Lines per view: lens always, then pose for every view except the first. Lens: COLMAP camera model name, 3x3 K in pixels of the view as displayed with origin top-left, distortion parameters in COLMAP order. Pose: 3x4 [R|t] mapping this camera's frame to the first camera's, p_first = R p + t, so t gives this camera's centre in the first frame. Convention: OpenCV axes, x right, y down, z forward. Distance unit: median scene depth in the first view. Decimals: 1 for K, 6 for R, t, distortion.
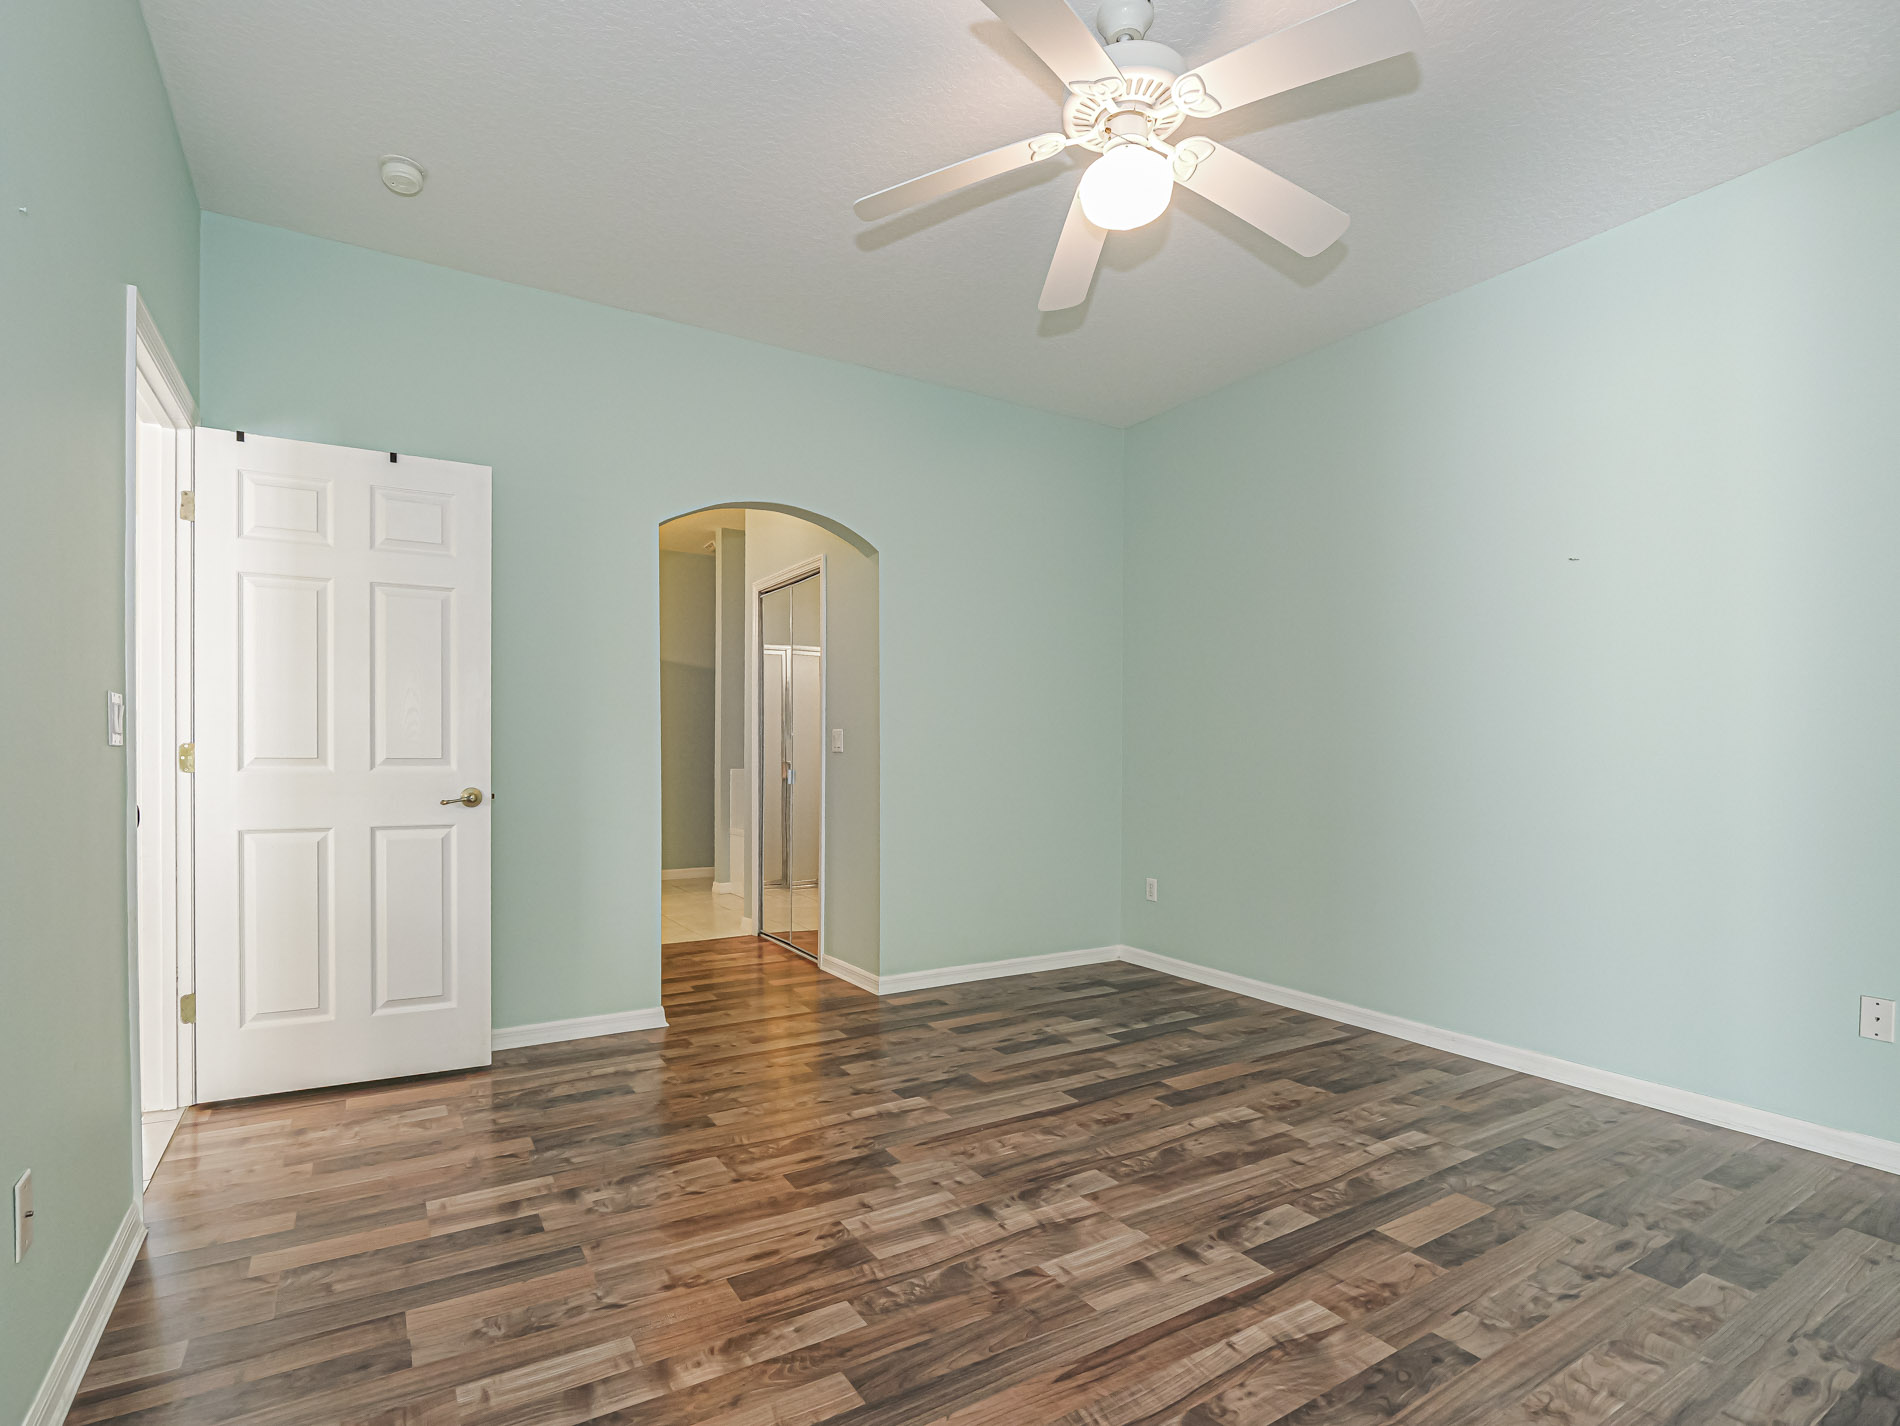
lens RADIAL K [[937.3, 0, 938.4], [0, 937.3, 755.7], [0, 0, 1]] dist [-0.012176, -0.001321]
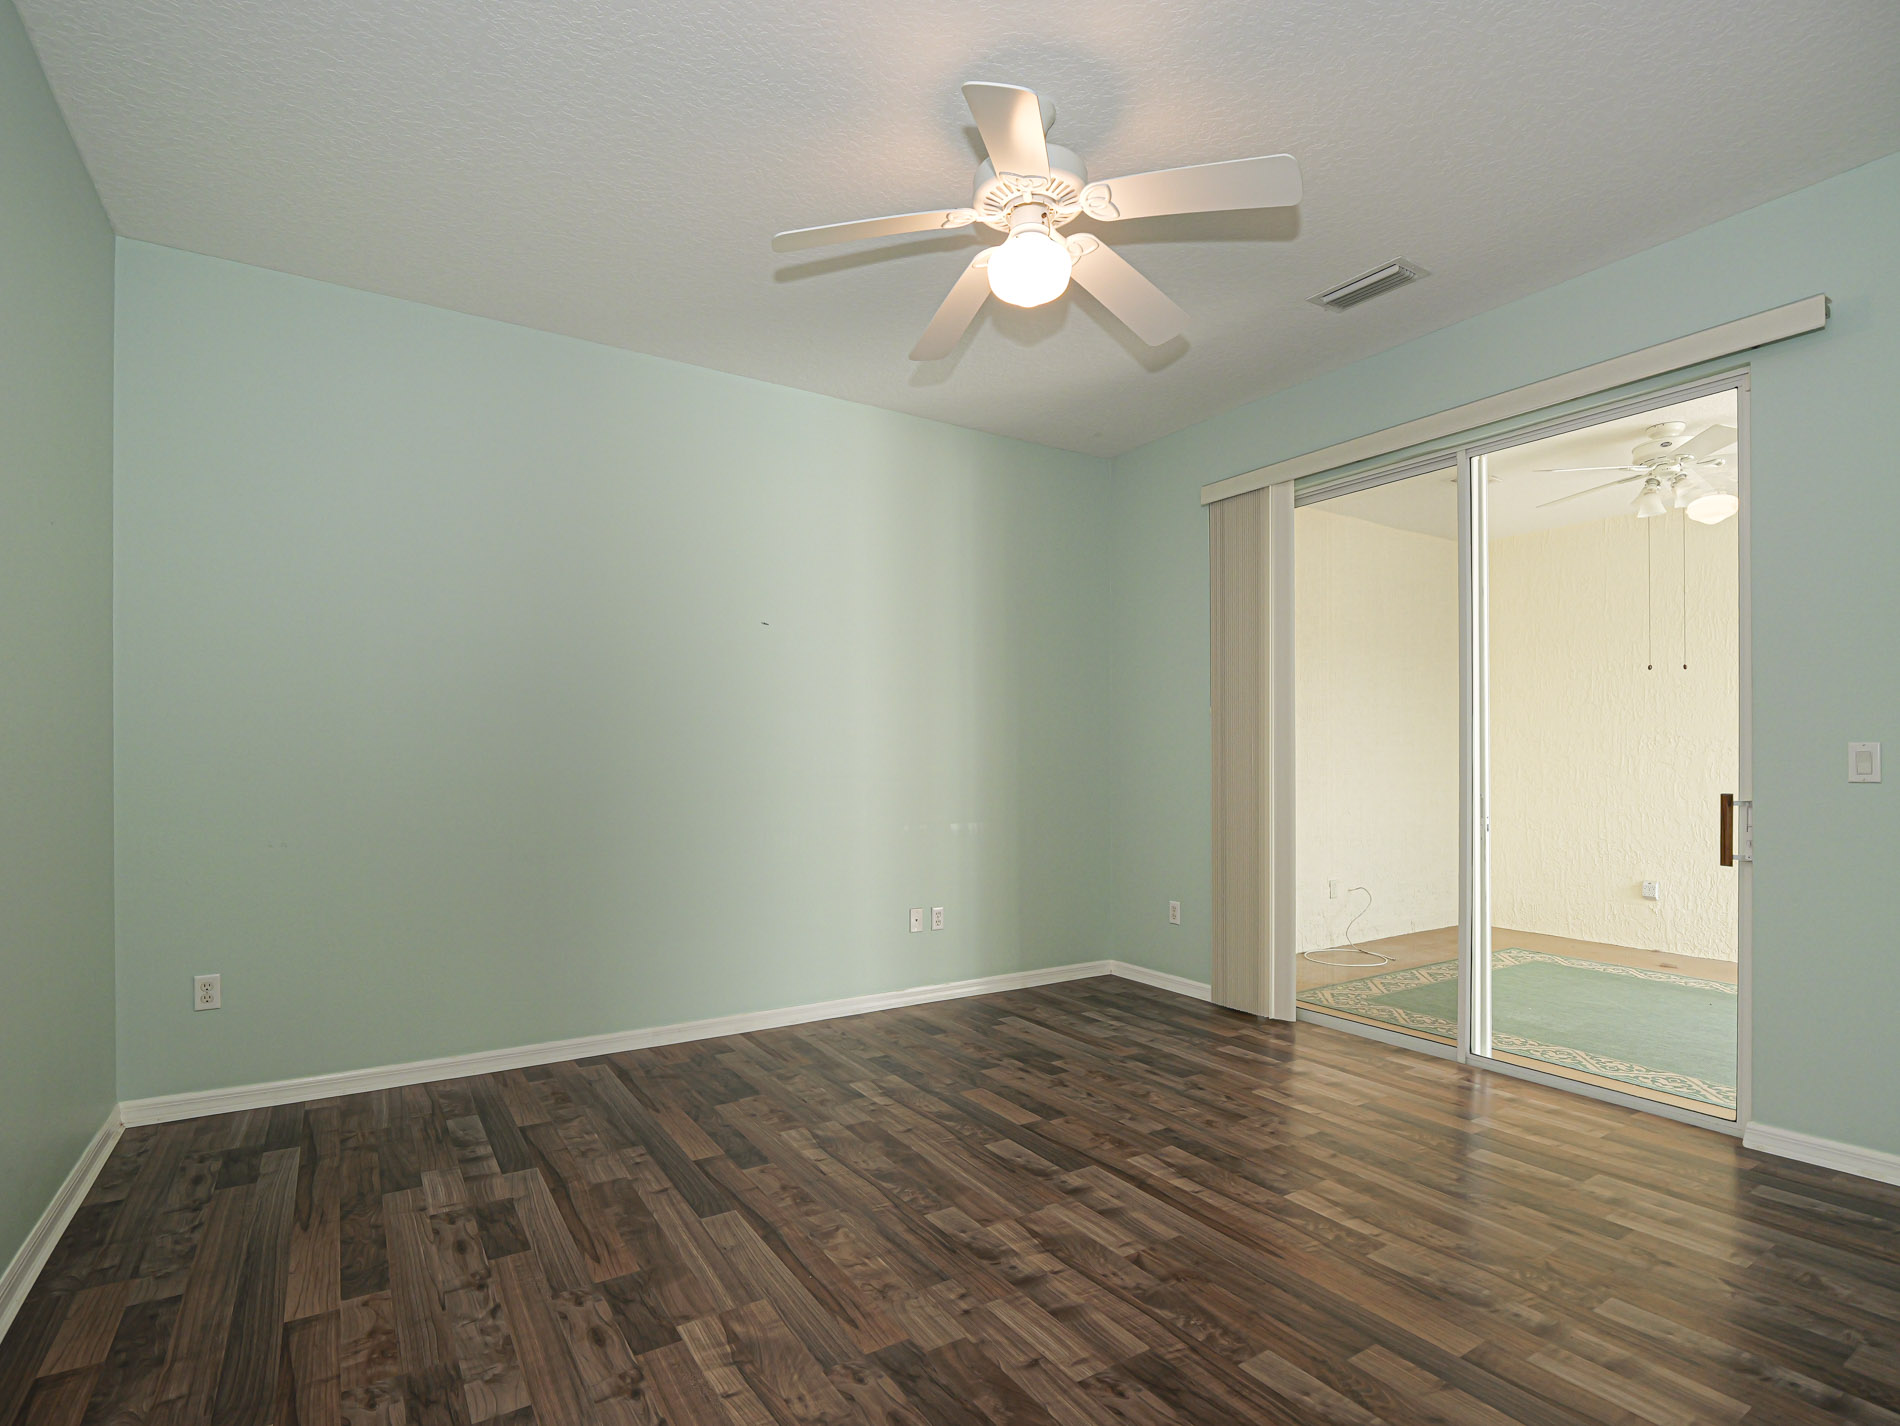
lens RADIAL K [[937.3, 0, 938.4], [0, 937.3, 755.7], [0, 0, 1]] dist [-0.012176, -0.001321]
pose [[-0.010434, -0.000828, 0.999945, -0.733565], [0.003707, 0.999993, 0.000866, -0.027162], [-0.999939, 0.003716, -0.010431, 0.923660]]
